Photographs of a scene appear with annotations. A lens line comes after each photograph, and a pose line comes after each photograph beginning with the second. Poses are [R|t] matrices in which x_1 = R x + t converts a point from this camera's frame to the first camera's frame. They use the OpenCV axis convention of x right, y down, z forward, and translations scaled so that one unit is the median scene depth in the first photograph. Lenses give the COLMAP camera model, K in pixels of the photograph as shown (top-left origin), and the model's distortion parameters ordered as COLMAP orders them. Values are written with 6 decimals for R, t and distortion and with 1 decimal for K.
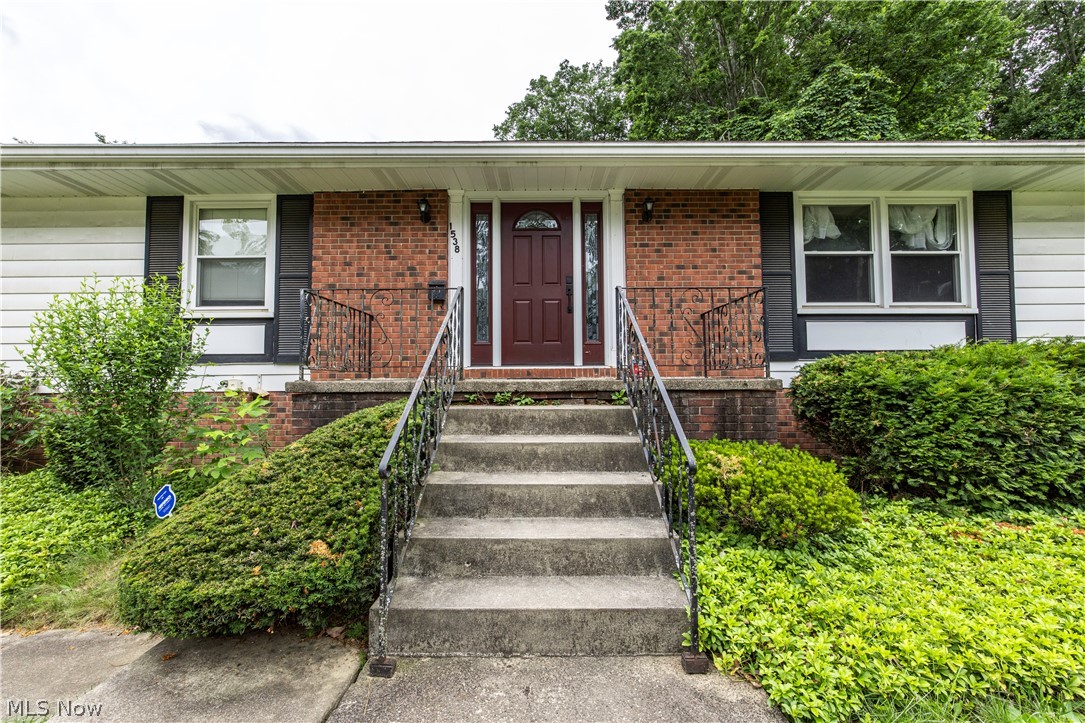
lens RADIAL K [[421.2, 0, 541.0], [0, 421.2, 375.0], [0, 0, 1]] dist [-0.000830, -0.000036]
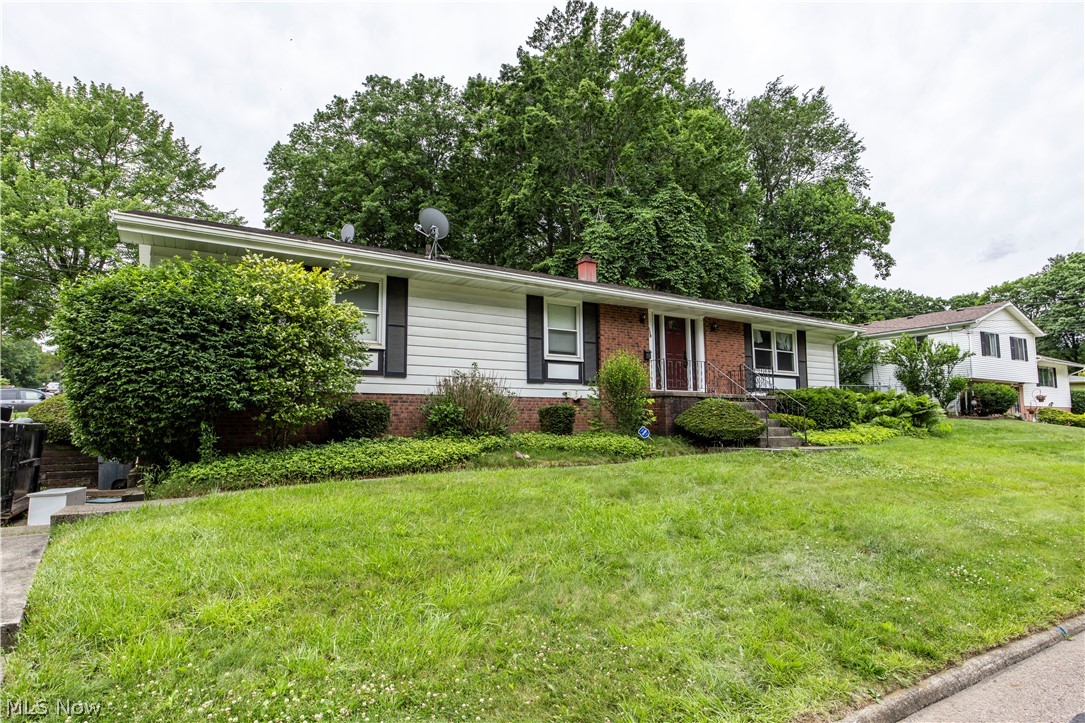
lens RADIAL K [[562.8, 0, 542.3], [0, 562.8, 380.6], [0, 0, 1]] dist [0.002870, 0.000164]
pose [[0.855832, 0.043205, 0.515447, -2.150840], [-0.009334, 0.997633, -0.068124, 0.135949], [-0.517170, 0.053491, 0.854209, -1.178747]]
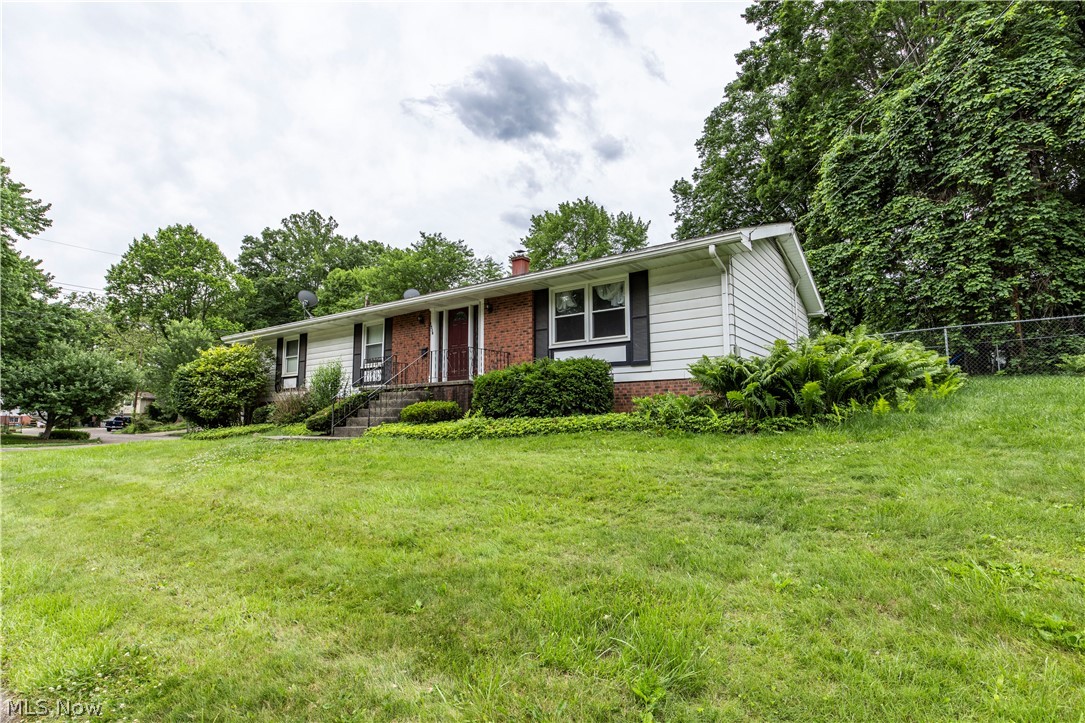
lens RADIAL K [[578.7, 0, 542.5], [0, 578.7, 361.5], [0, 0, 1]] dist [-0.001946, -0.000103]
pose [[0.797027, -0.065172, -0.600417, 2.217682], [0.026767, 0.996996, -0.072686, 0.113822], [0.603350, 0.041861, 0.796377, -1.203692]]
